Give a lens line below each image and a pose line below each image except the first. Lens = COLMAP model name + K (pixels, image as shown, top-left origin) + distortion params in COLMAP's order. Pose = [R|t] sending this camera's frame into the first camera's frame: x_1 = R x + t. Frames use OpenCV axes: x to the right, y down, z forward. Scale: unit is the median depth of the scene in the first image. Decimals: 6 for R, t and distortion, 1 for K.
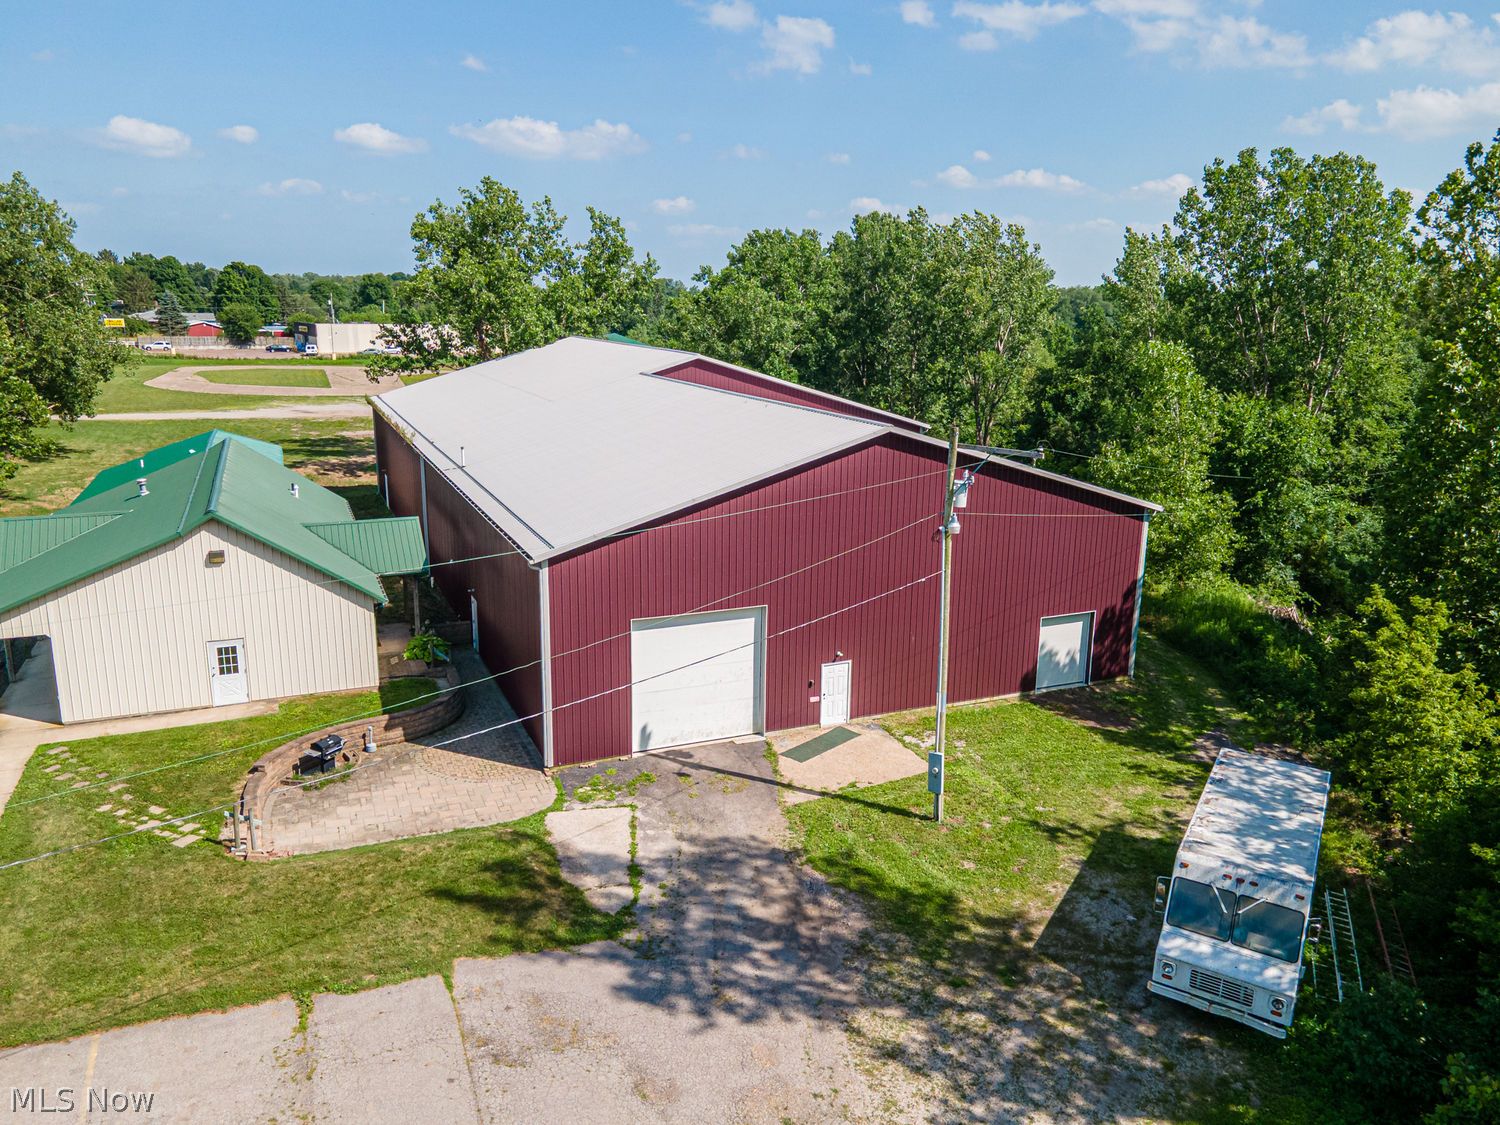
lens RADIAL K [[1092.8, 0, 758.1], [0, 1092.8, 565.0], [0, 0, 1]] dist [0.037398, 0.004148]
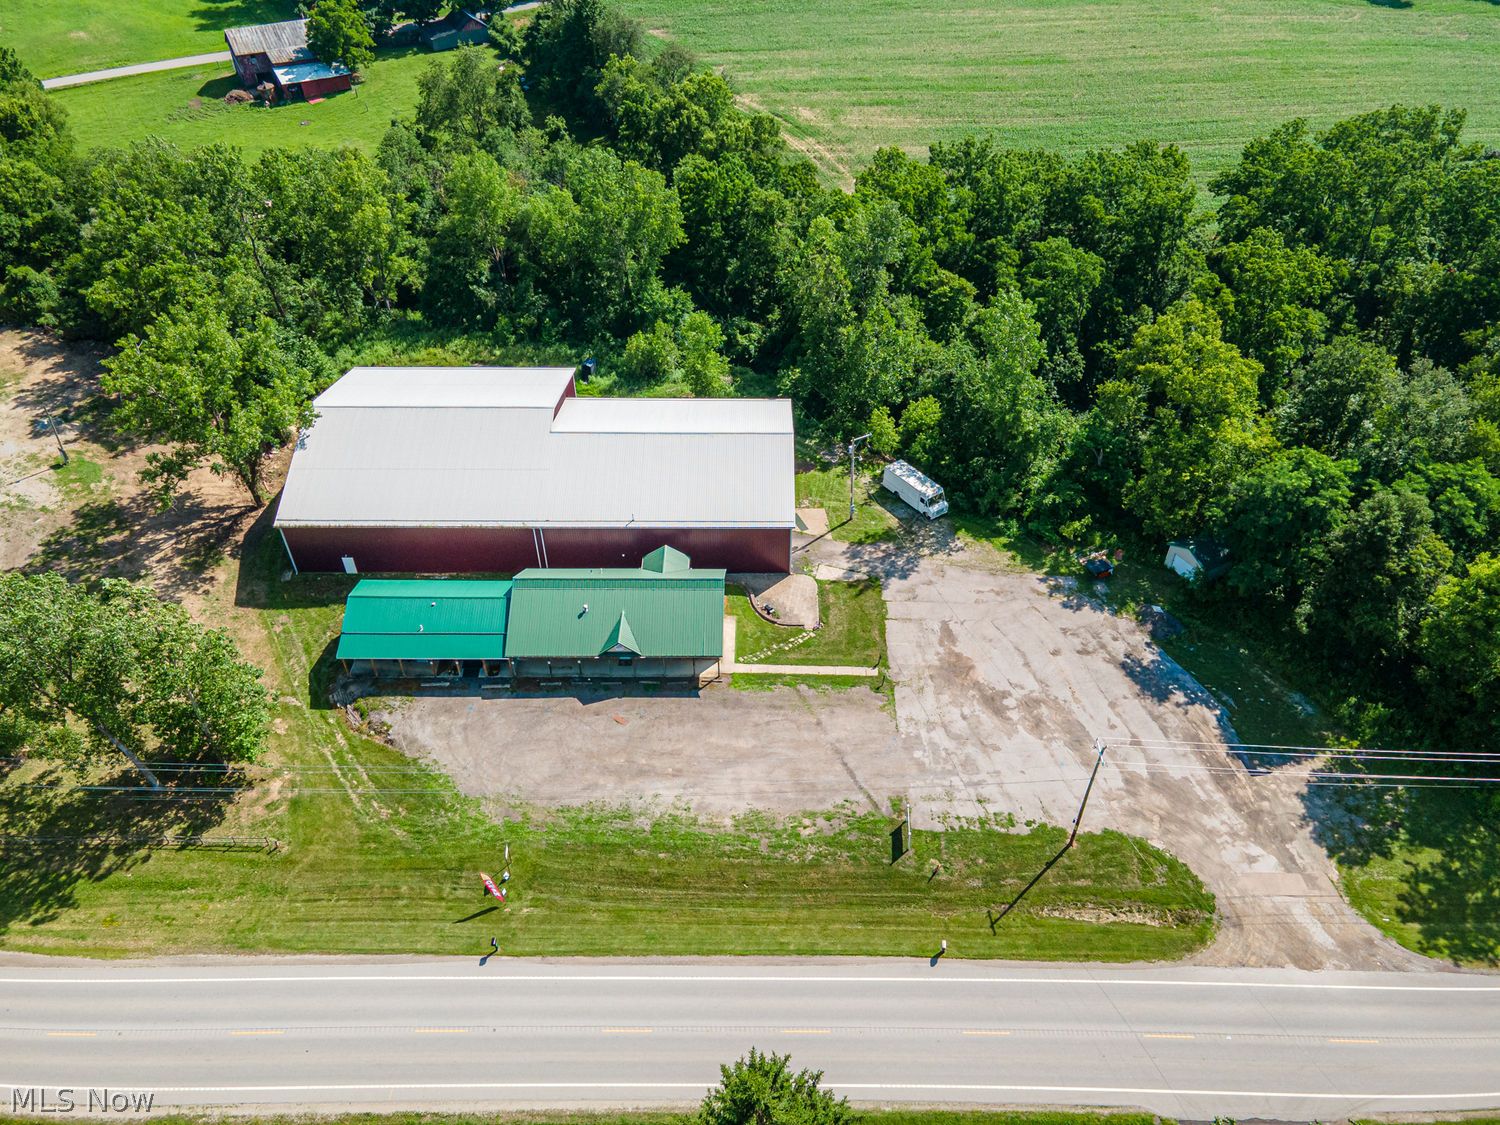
lens RADIAL K [[1092.8, 0, 758.1], [0, 1092.8, 565.0], [0, 0, 1]] dist [0.037398, 0.004148]
pose [[0.403416, -0.619052, 0.673818, -2.387275], [0.218304, 0.780250, 0.586135, -1.766232], [-0.888594, -0.089359, 0.449906, -0.438931]]
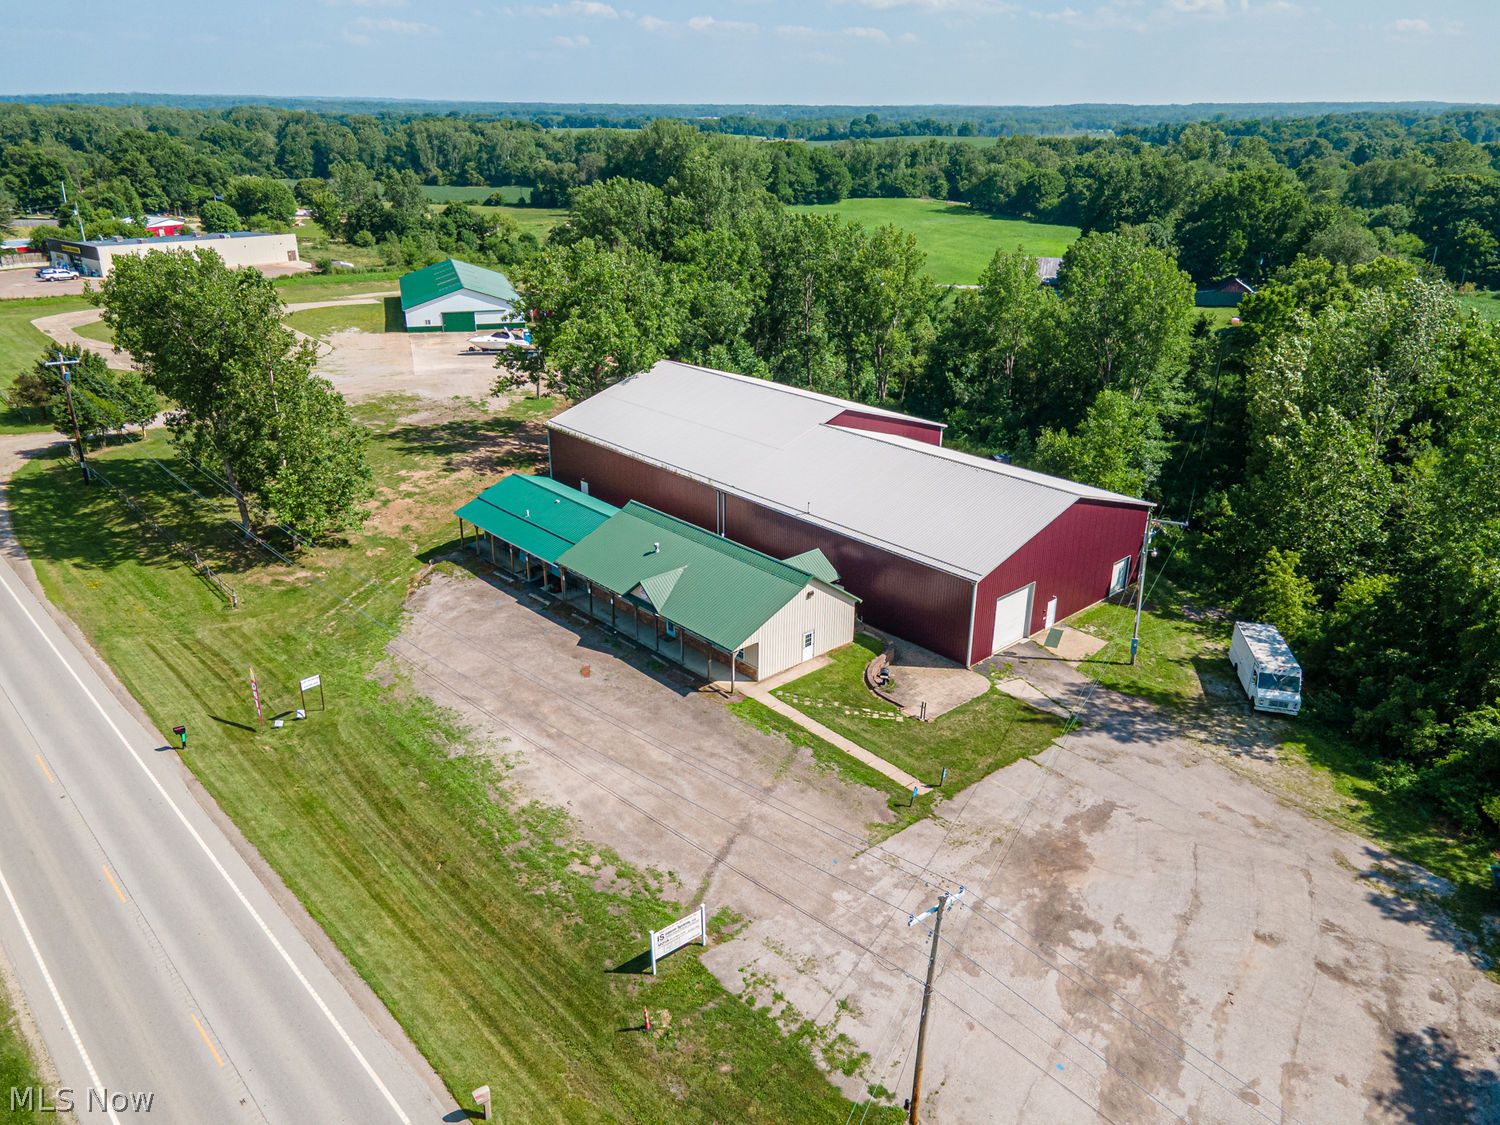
lens RADIAL K [[1092.8, 0, 758.1], [0, 1092.8, 565.0], [0, 0, 1]] dist [0.037398, 0.004148]
pose [[0.944727, -0.127859, 0.301899, -1.178135], [0.078802, 0.982381, 0.169461, -0.412741], [-0.318248, -0.136304, 0.938158, -0.896492]]
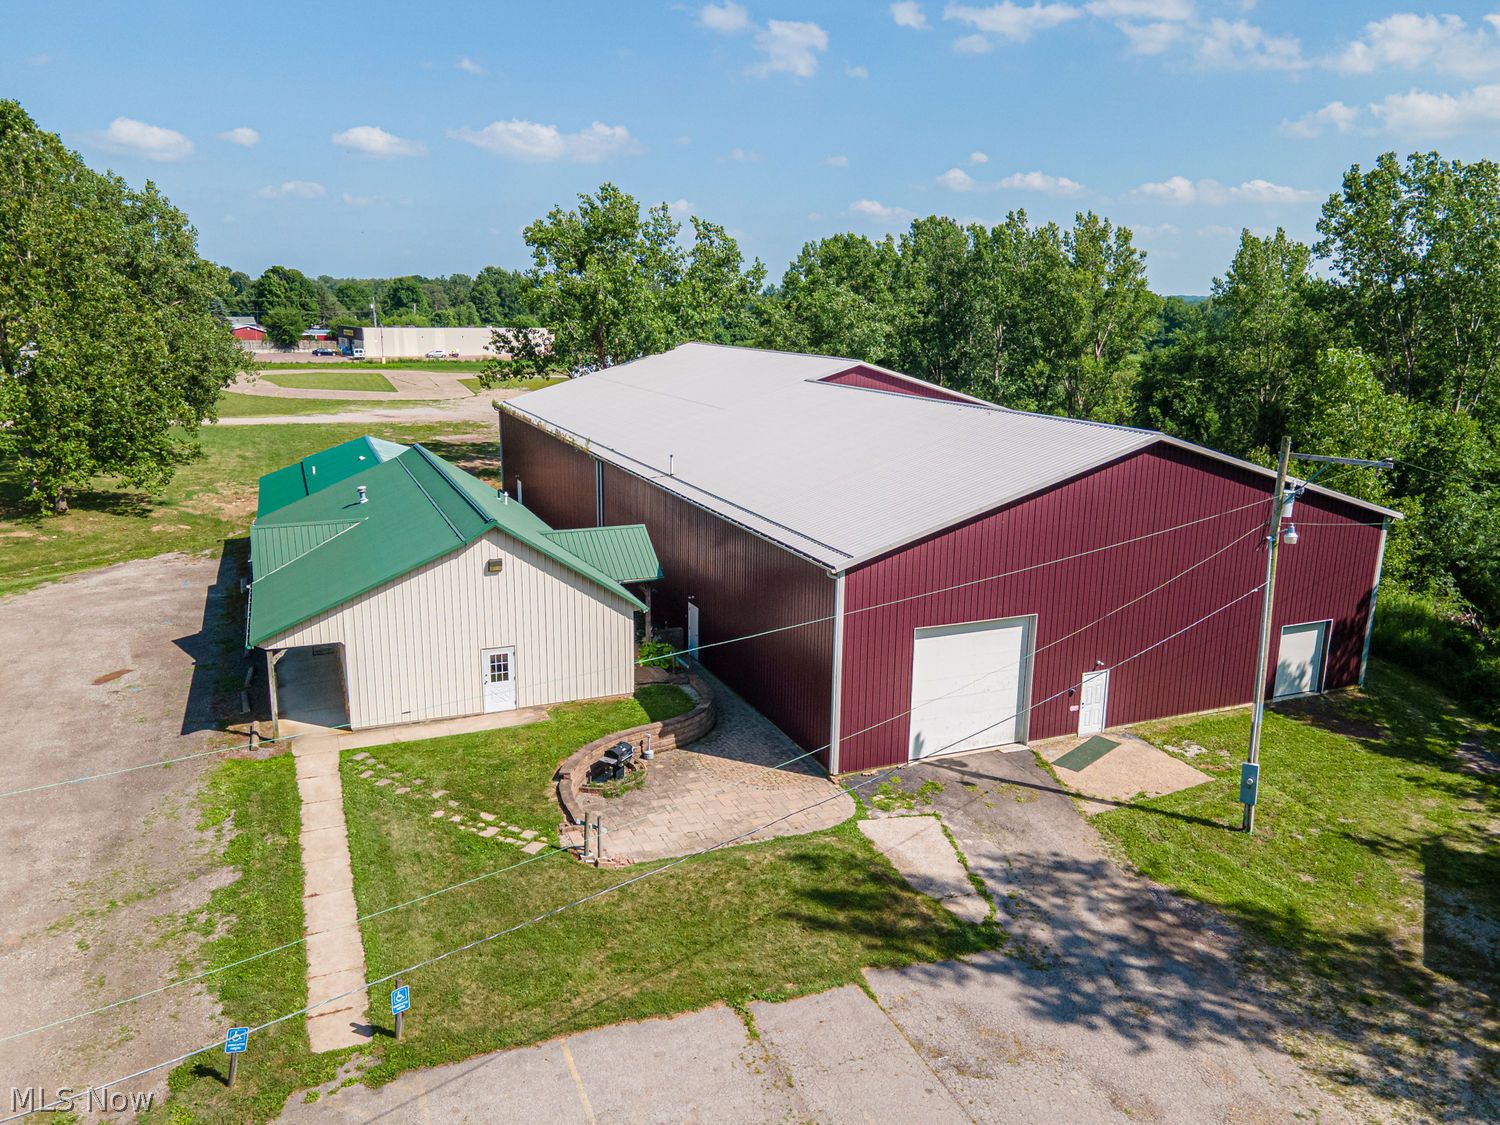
lens RADIAL K [[1092.8, 0, 758.1], [0, 1092.8, 565.0], [0, 0, 1]] dist [0.037398, 0.004148]
pose [[0.999994, 0.001188, -0.003402, -0.240216], [-0.001195, 0.999997, -0.002309, -0.005408], [0.003399, 0.002313, 0.999992, -0.002942]]
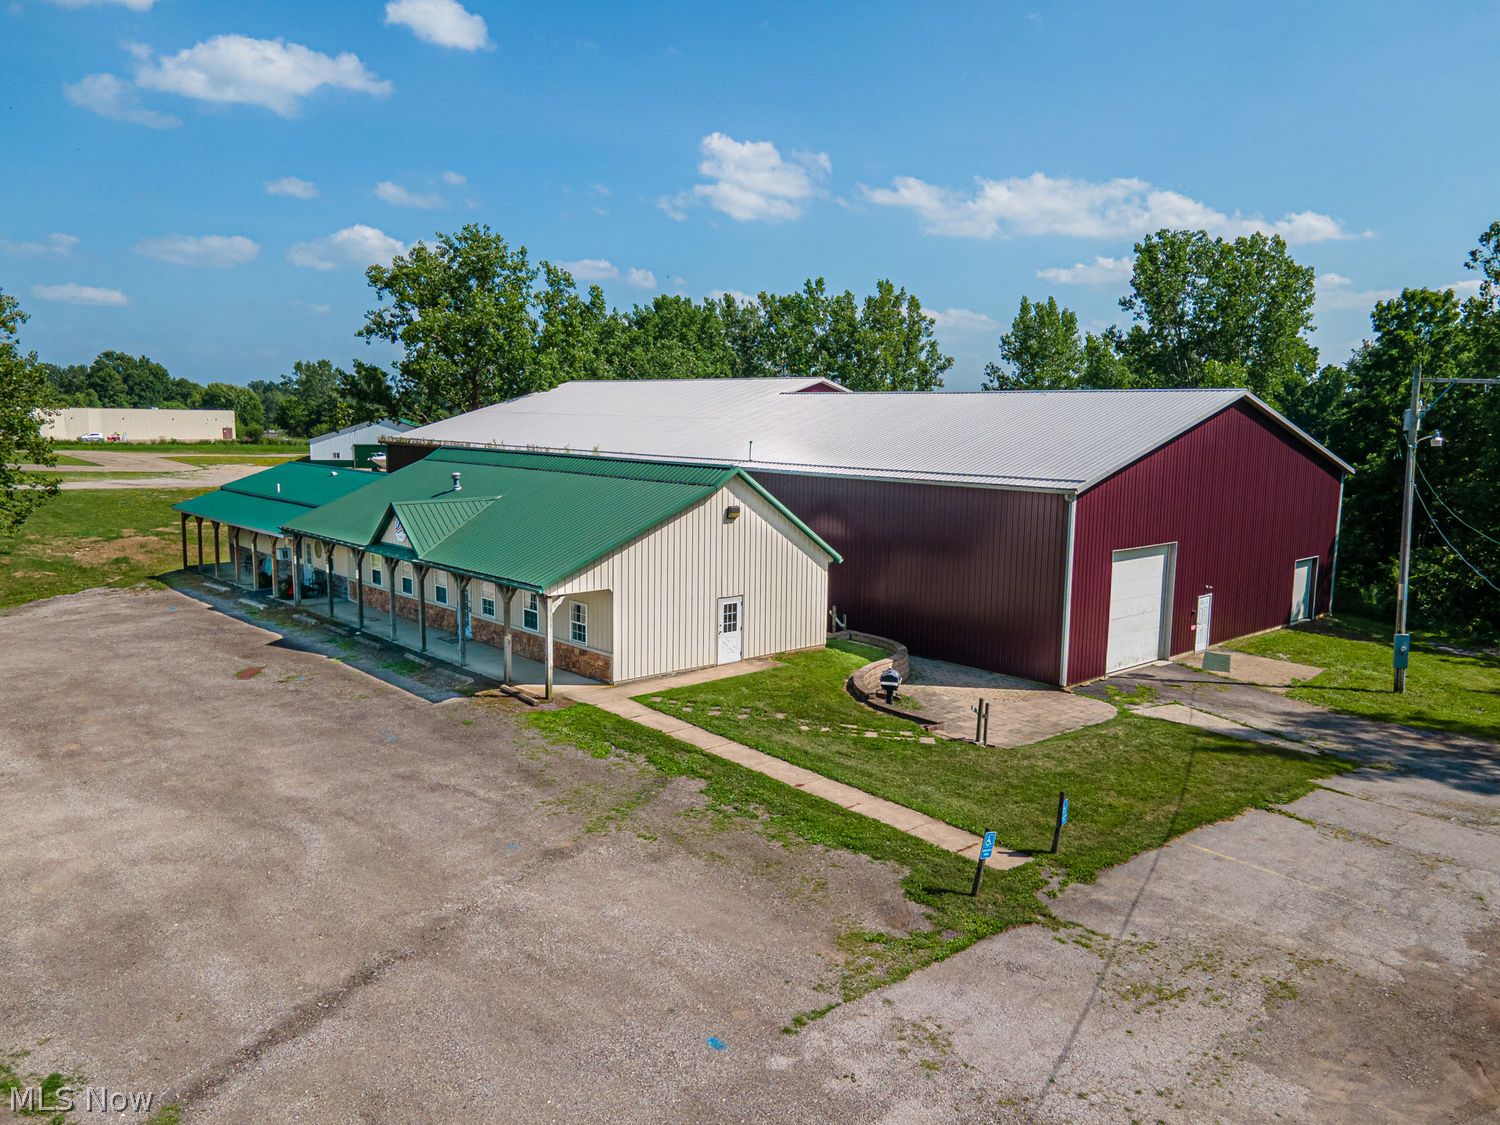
lens RADIAL K [[1092.8, 0, 758.1], [0, 1092.8, 565.0], [0, 0, 1]] dist [0.037398, 0.004148]
pose [[0.946547, -0.042861, 0.319705, -0.773228], [0.073061, 0.993862, -0.083069, 0.123312], [-0.314182, 0.101987, 0.943869, 0.043241]]
